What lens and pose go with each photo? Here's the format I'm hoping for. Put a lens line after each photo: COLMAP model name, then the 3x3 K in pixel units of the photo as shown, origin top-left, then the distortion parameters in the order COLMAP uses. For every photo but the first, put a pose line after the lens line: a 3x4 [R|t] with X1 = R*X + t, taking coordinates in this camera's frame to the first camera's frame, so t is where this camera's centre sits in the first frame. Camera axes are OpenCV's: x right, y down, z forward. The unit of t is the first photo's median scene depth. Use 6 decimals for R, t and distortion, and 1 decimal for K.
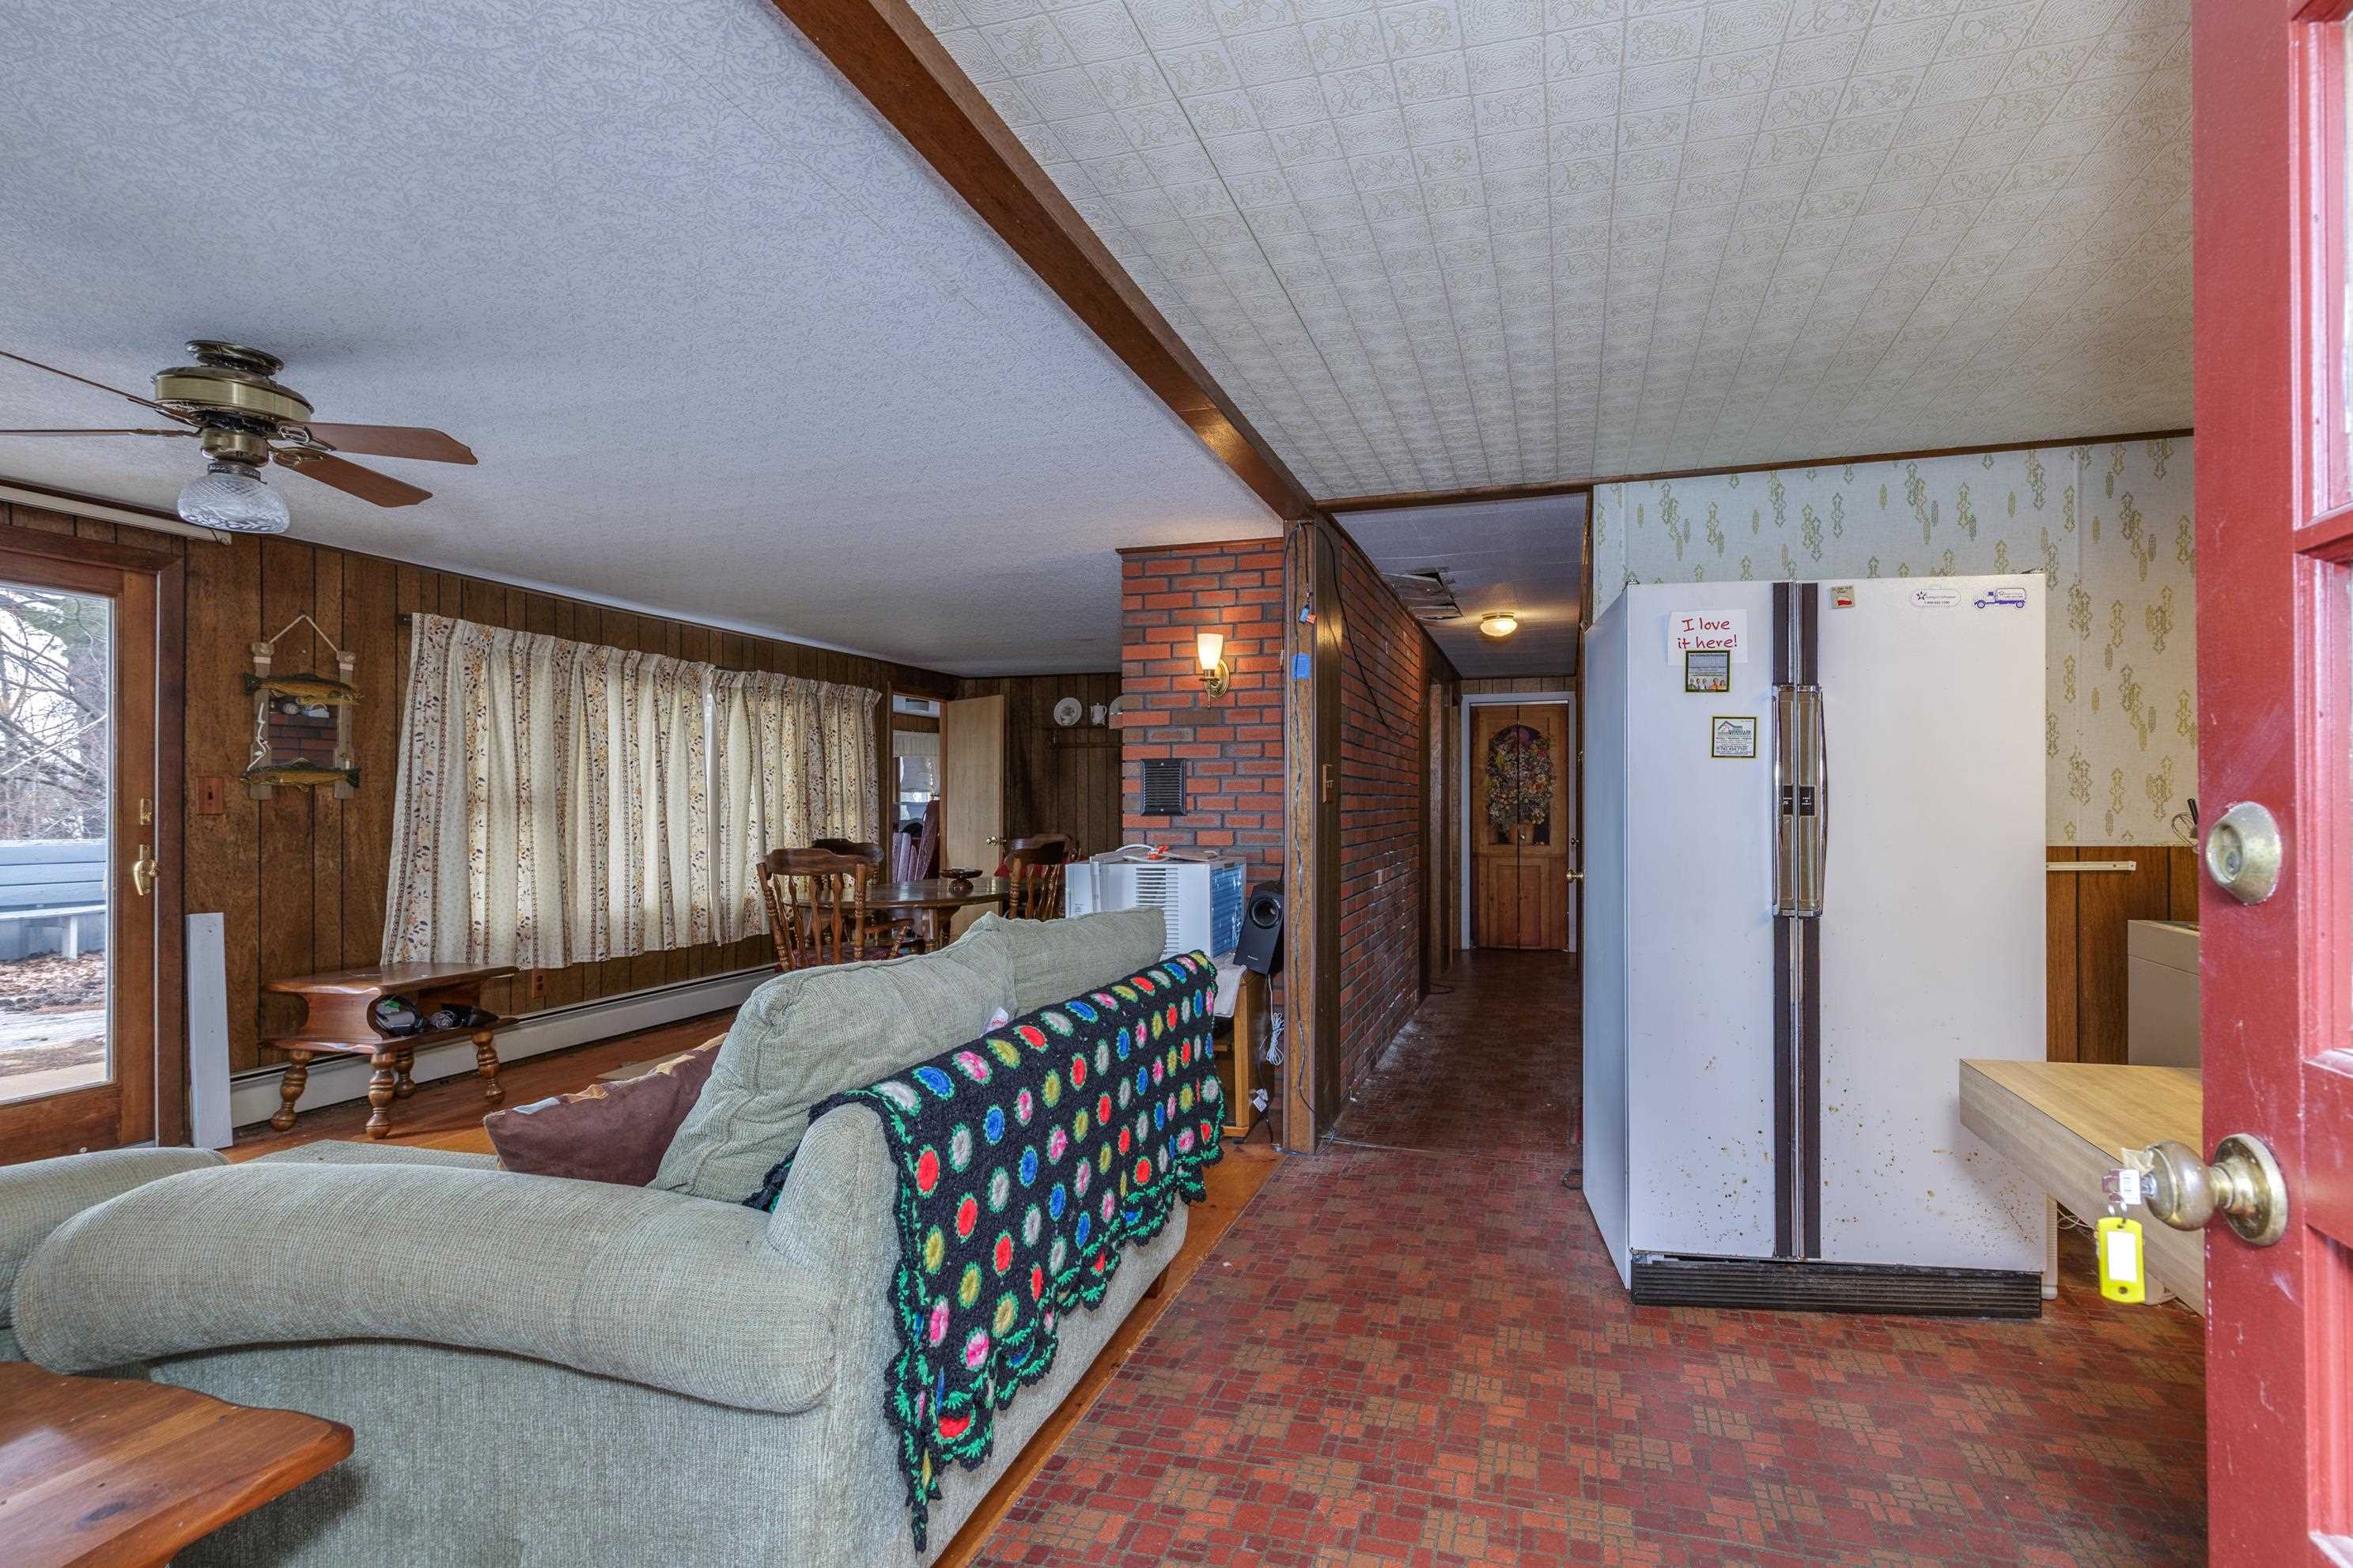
lens RADIAL K [[1050.1, 0, 1177.3], [0, 1050.1, 796.0], [0, 0, 1]] dist [0.009554, -0.000701]
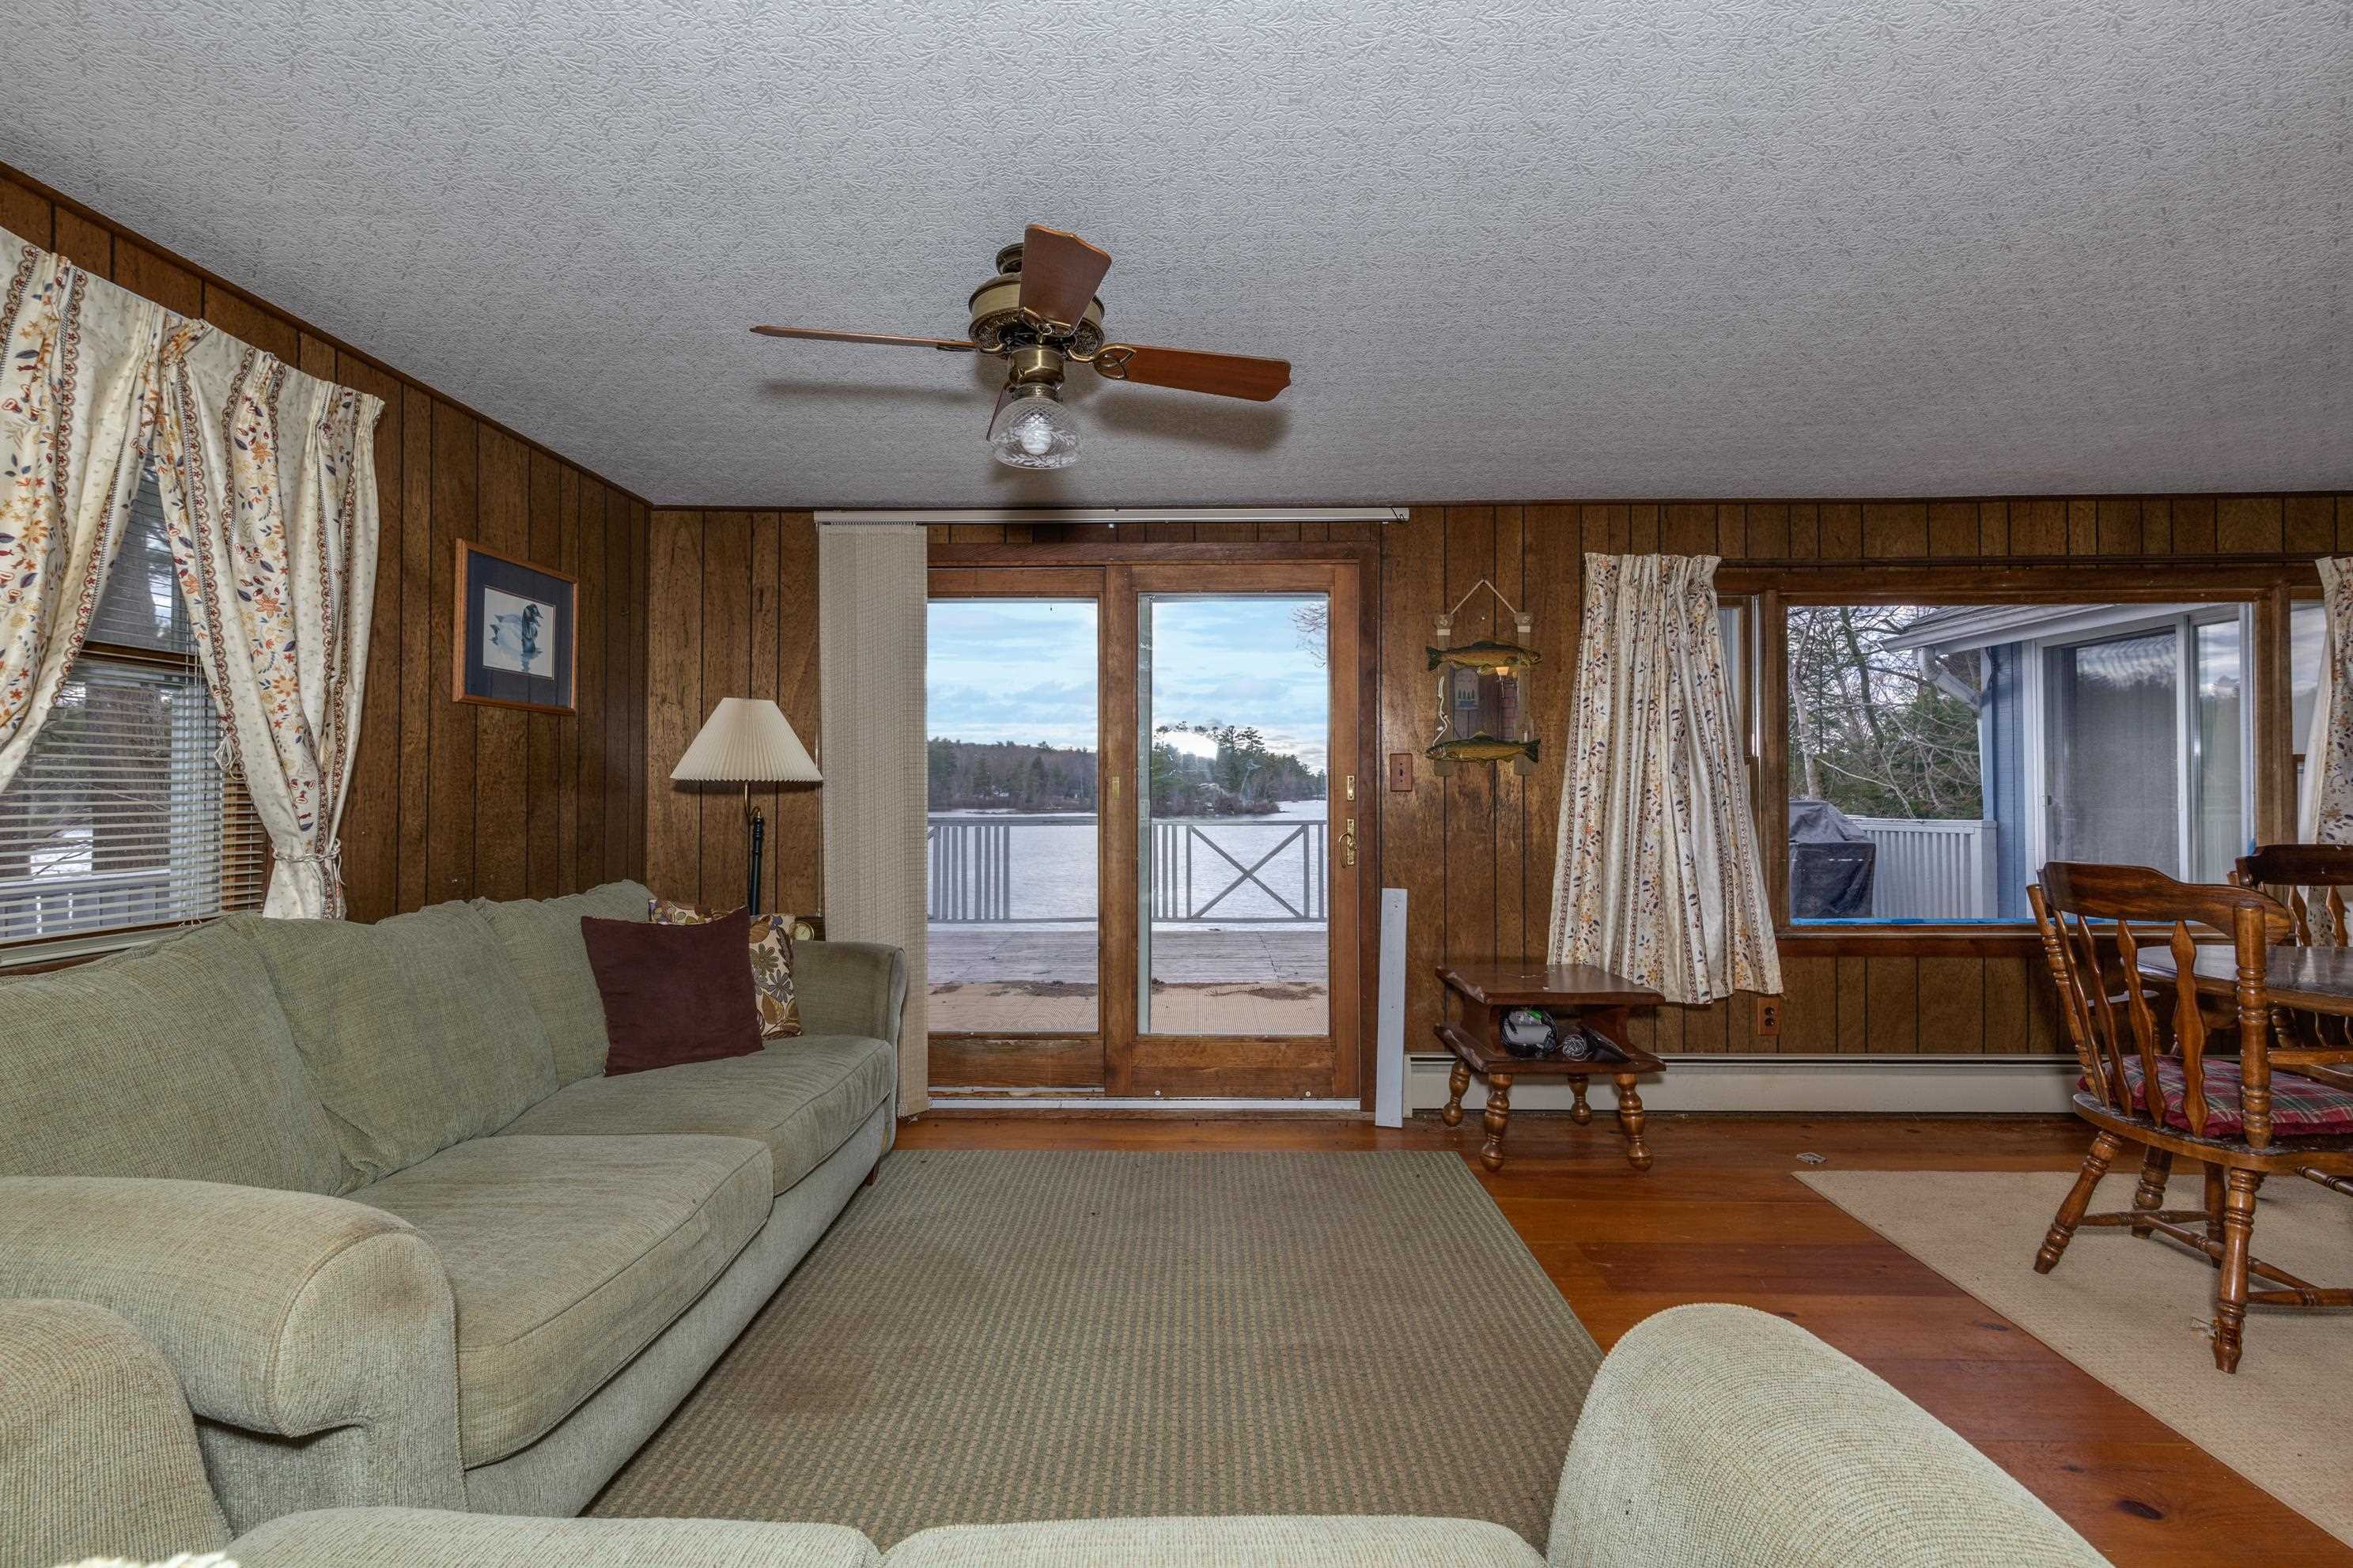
lens RADIAL K [[1050.1, 0, 1182.2], [0, 1050.1, 778.8], [0, 0, 1]] dist [0.009554, -0.000701]
pose [[0.309788, -0.015627, -0.950677, -0.021071], [0.010750, 0.999859, -0.012933, 0.015702], [0.950745, -0.006213, 0.309912, 0.454862]]
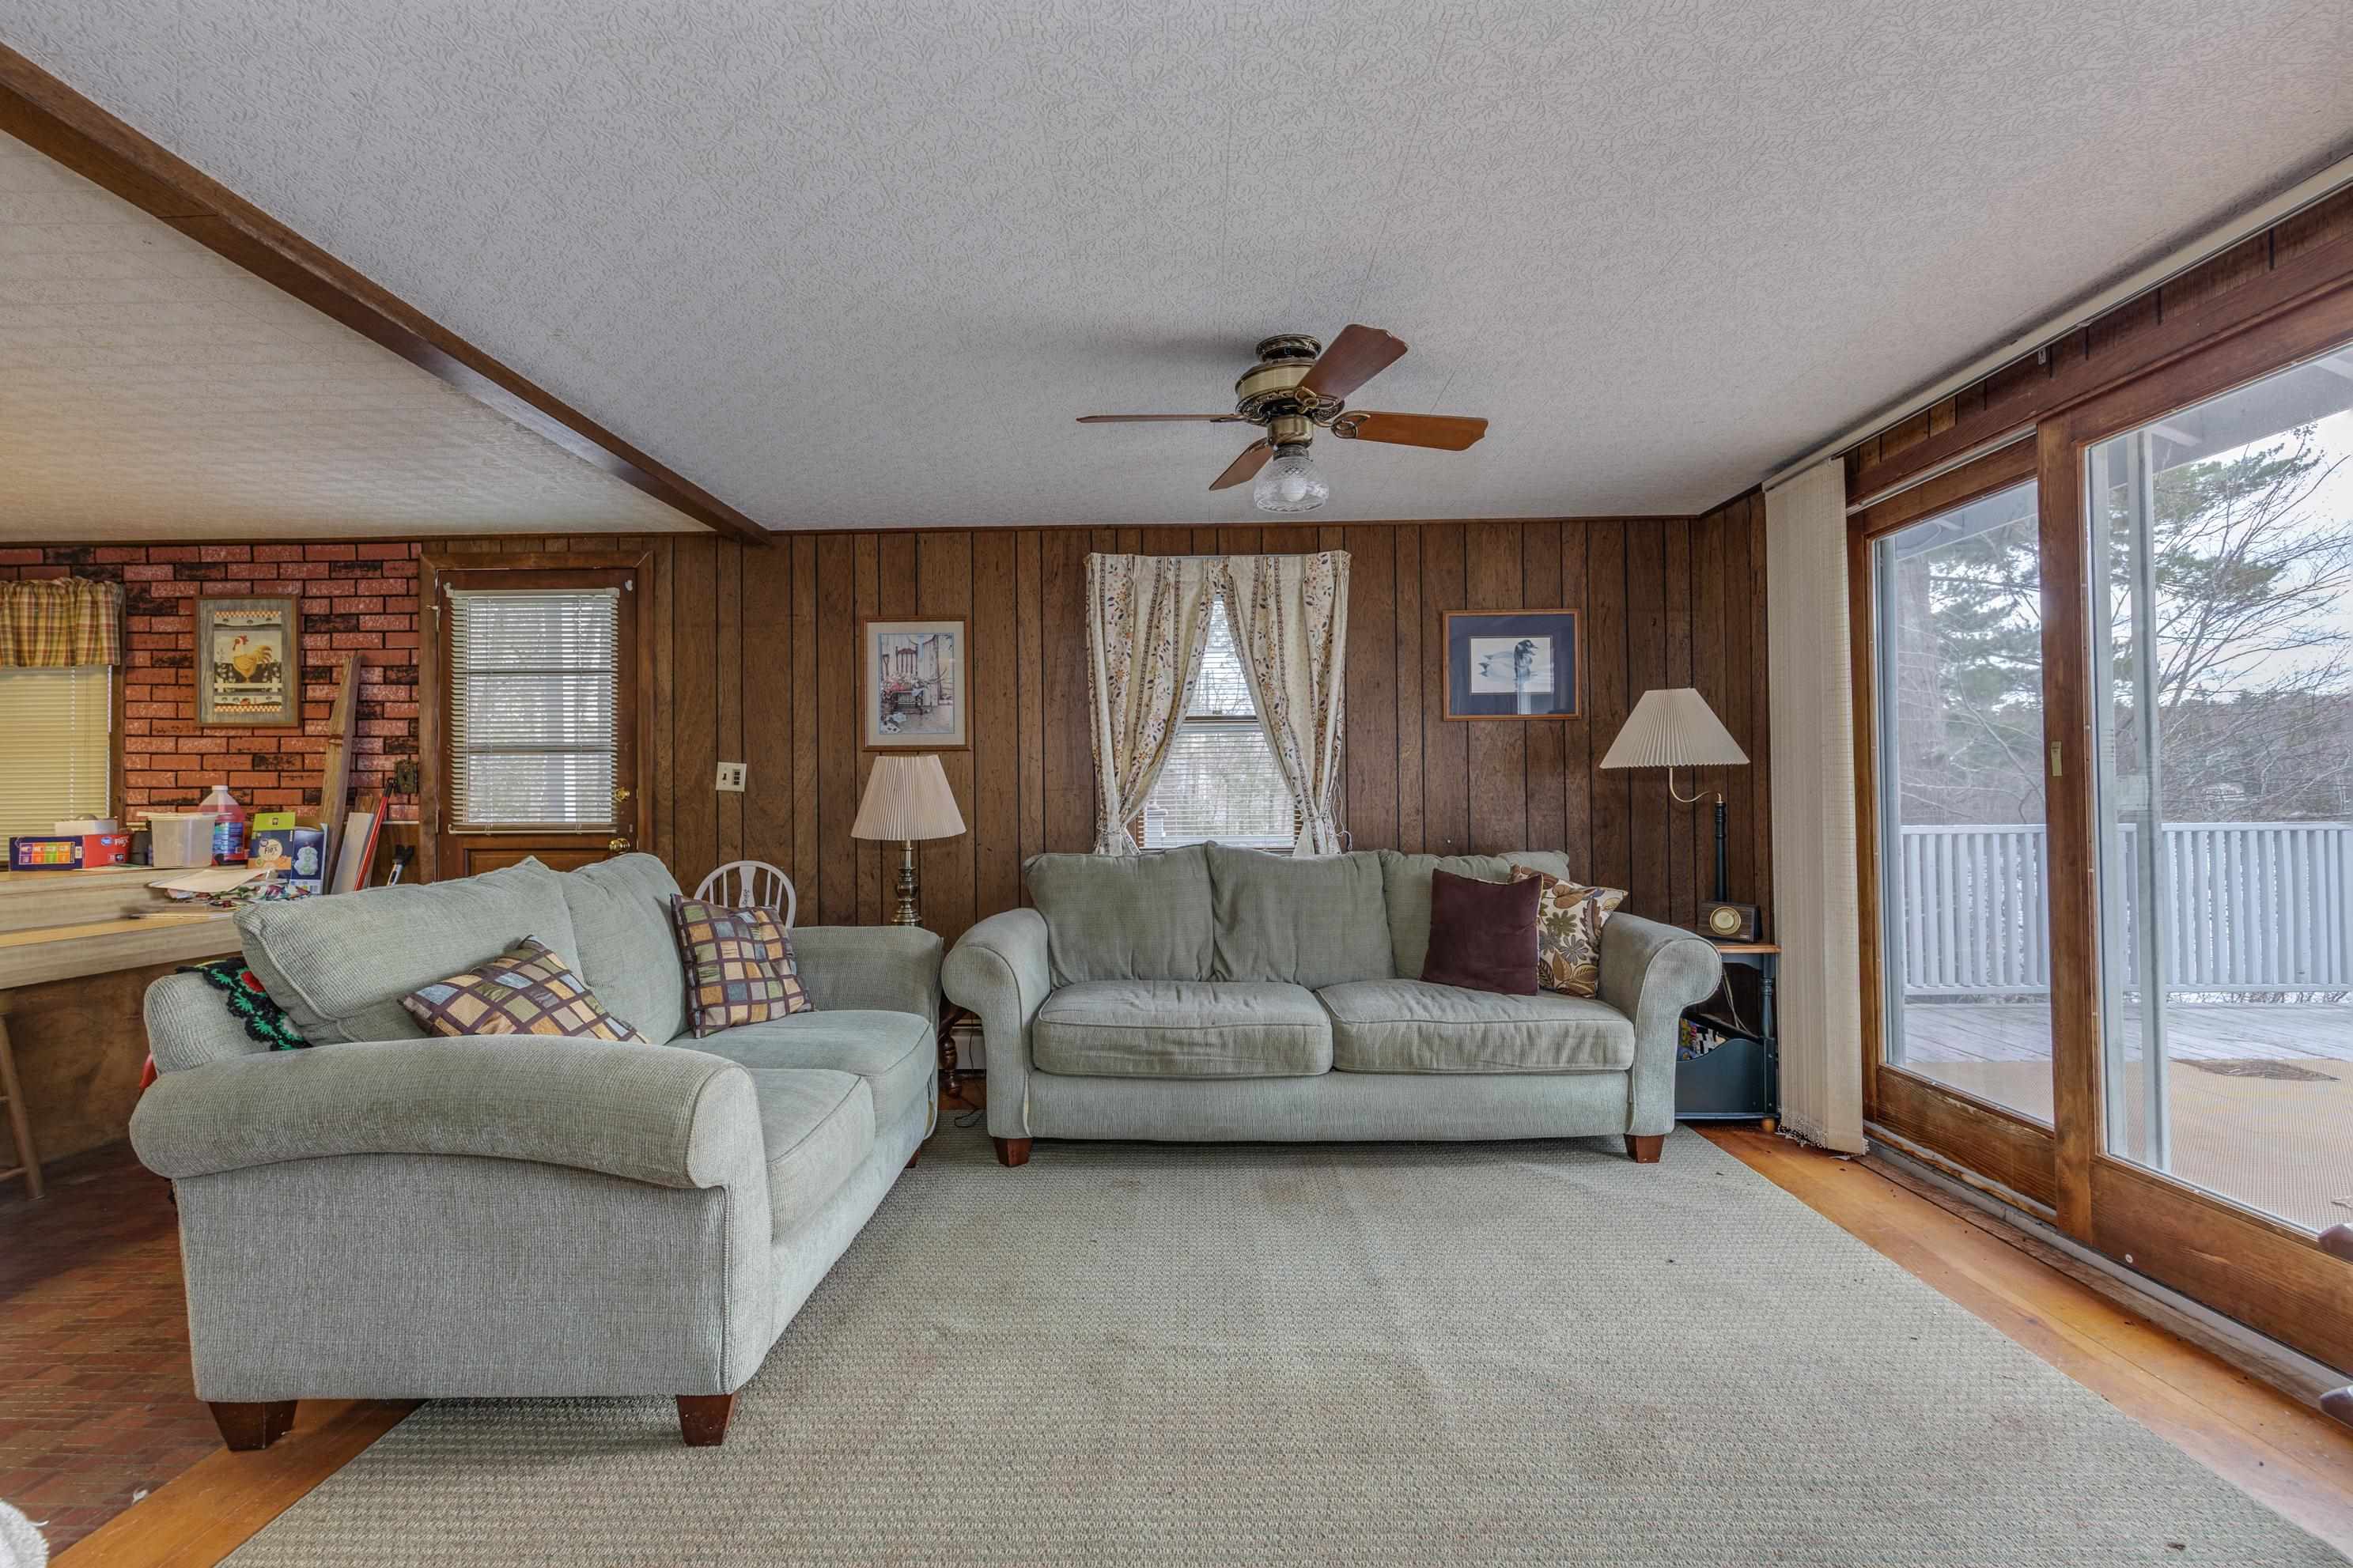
lens RADIAL K [[1050.1, 0, 1185.7], [0, 1050.1, 790.8], [0, 0, 1]] dist [0.009554, -0.000701]
pose [[-0.946040, 0.004246, -0.324021, -0.554160], [0.010895, 0.999766, -0.018708, 0.060610], [0.323866, -0.021229, -0.945865, 1.932053]]
